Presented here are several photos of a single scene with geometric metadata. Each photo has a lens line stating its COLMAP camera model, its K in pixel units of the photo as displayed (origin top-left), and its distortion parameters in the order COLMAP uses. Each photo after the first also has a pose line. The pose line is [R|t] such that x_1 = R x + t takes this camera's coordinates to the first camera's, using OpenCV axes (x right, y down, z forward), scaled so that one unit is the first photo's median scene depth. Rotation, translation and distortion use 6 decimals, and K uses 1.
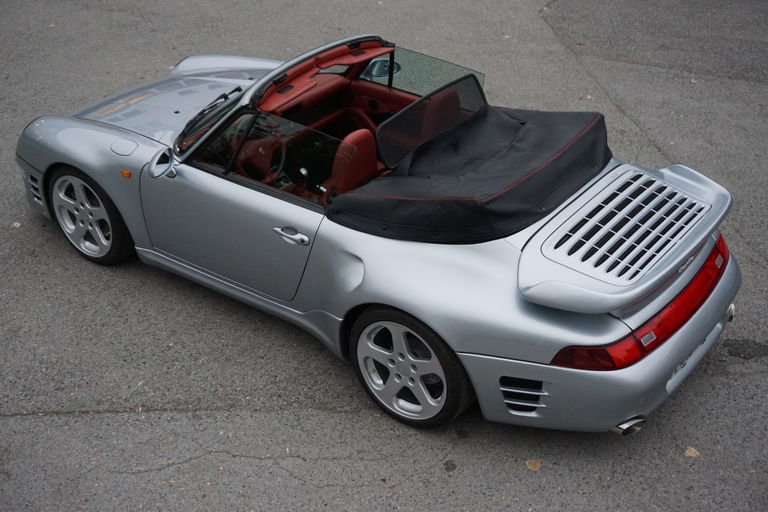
lens RADIAL K [[1058.9, 0, 382.9], [0, 1058.9, 258.4], [0, 0, 1]] dist [0.009923, 0.000000]
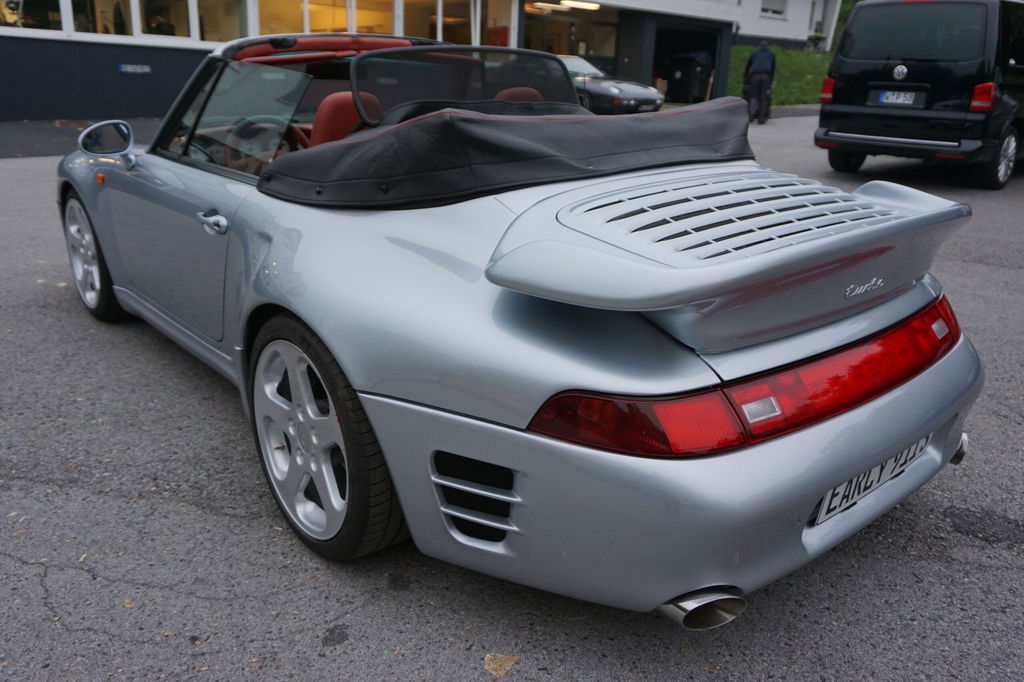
lens RADIAL K [[810.3, 0, 506.6], [0, 810.3, 339.7], [0, 0, 1]] dist [-0.005211, 0.012844]
pose [[0.974211, 0.102603, -0.200964, 0.194893], [-0.142024, 0.970908, -0.192788, 0.118498], [0.175337, 0.216357, 0.960441, 0.595514]]
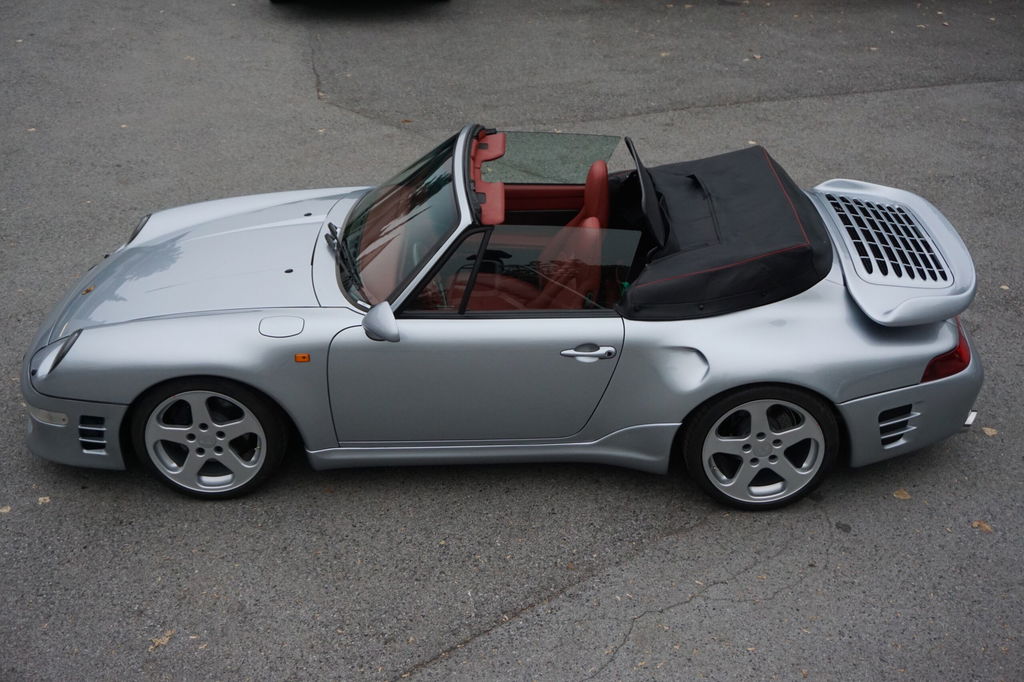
lens RADIAL K [[1280.2, 0, 514.8], [0, 1280.2, 338.0], [0, 0, 1]] dist [0.016939, 0.000000]
pose [[0.795482, -0.284377, 0.535106, -0.698681], [0.310282, 0.949652, 0.043423, -0.098682], [-0.520513, 0.131491, 0.843668, 0.164926]]
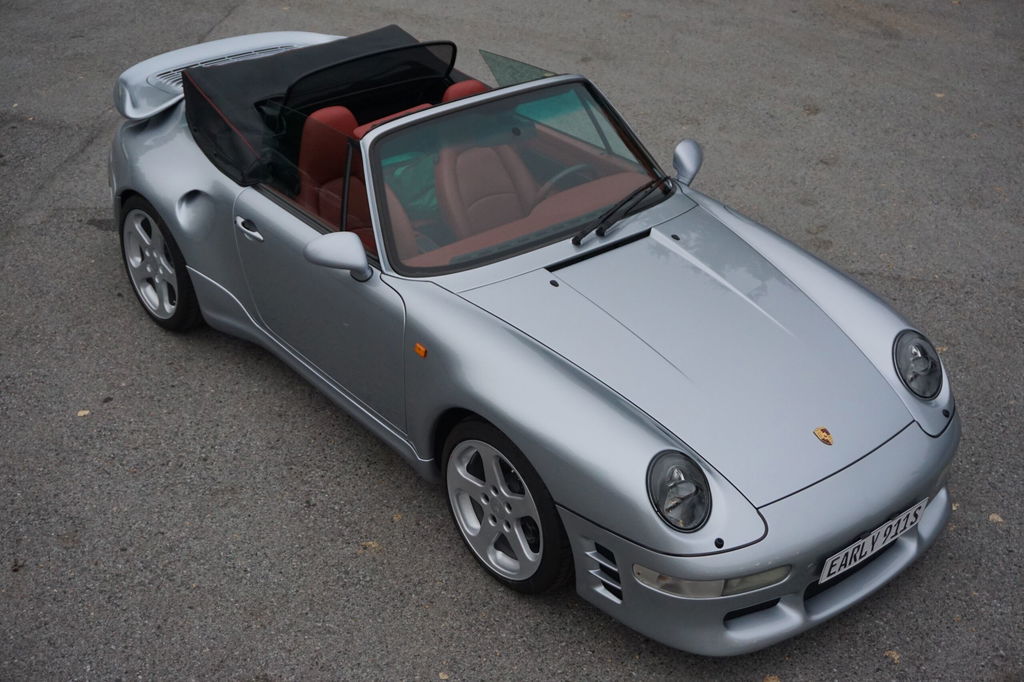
lens RADIAL K [[1358.5, 0, 511.1], [0, 1358.5, 339.9], [0, 0, 1]] dist [-0.006831, 0.000000]
pose [[-0.972248, -0.120361, 0.200617, -0.332404], [0.119345, 0.482386, 0.867790, -1.034873], [-0.201223, 0.867650, -0.454635, 1.771256]]
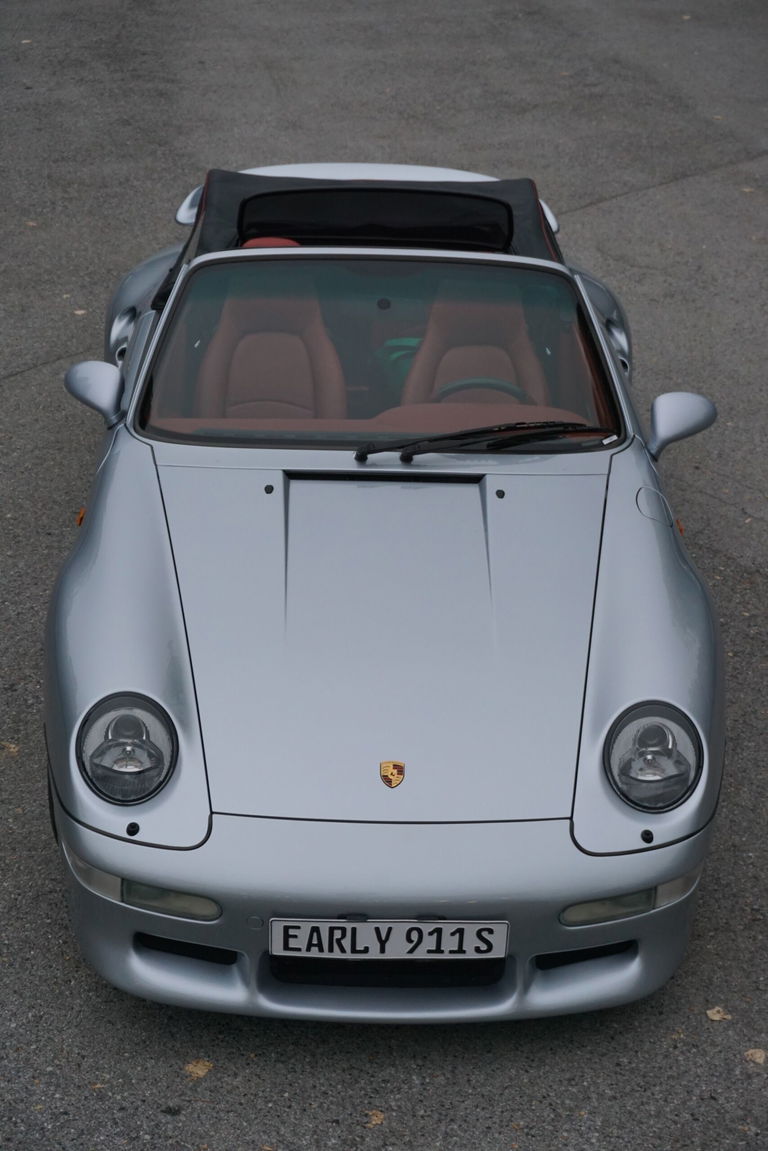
lens RADIAL K [[2072.3, 0, 383.7], [0, 2072.3, 577.9], [0, 0, 1]] dist [-0.016052, 0.000000]
pose [[-0.620072, -0.359705, 0.697225, -0.980452], [0.391107, 0.628671, 0.672167, -0.895884], [-0.680107, 0.689482, -0.249138, 1.555475]]
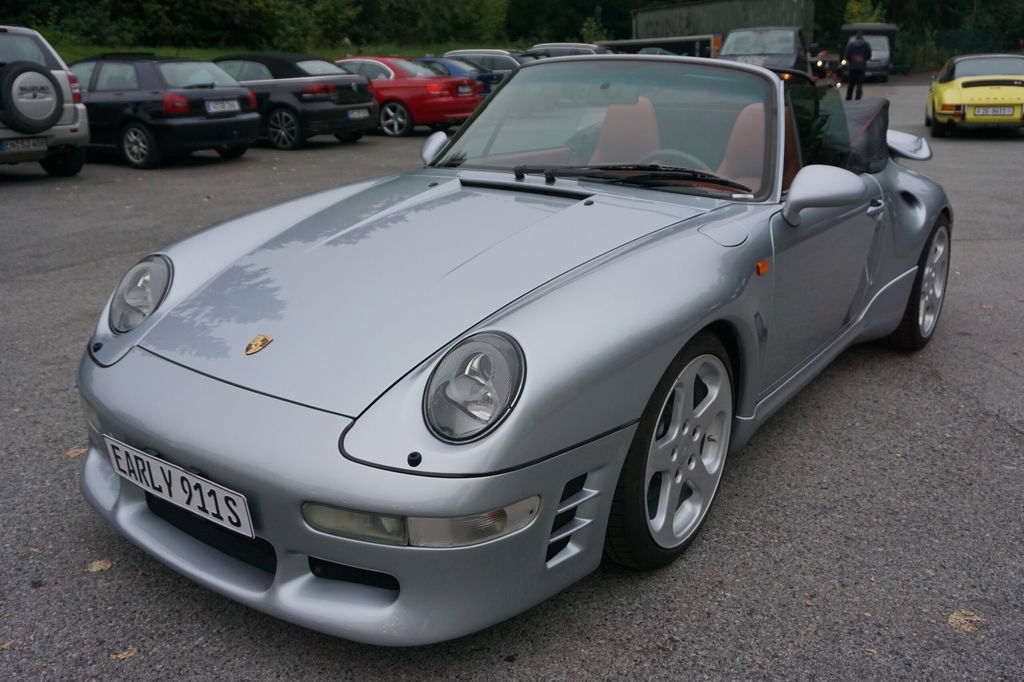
lens RADIAL K [[899.1, 0, 512.7], [0, 899.1, 335.4], [0, 0, 1]] dist [-0.000581, -0.001336]
pose [[-0.012688, -0.292052, 0.956318, -0.776894], [0.518032, 0.816119, 0.256110, -0.264981], [-0.855267, 0.498654, 0.140937, 1.215359]]
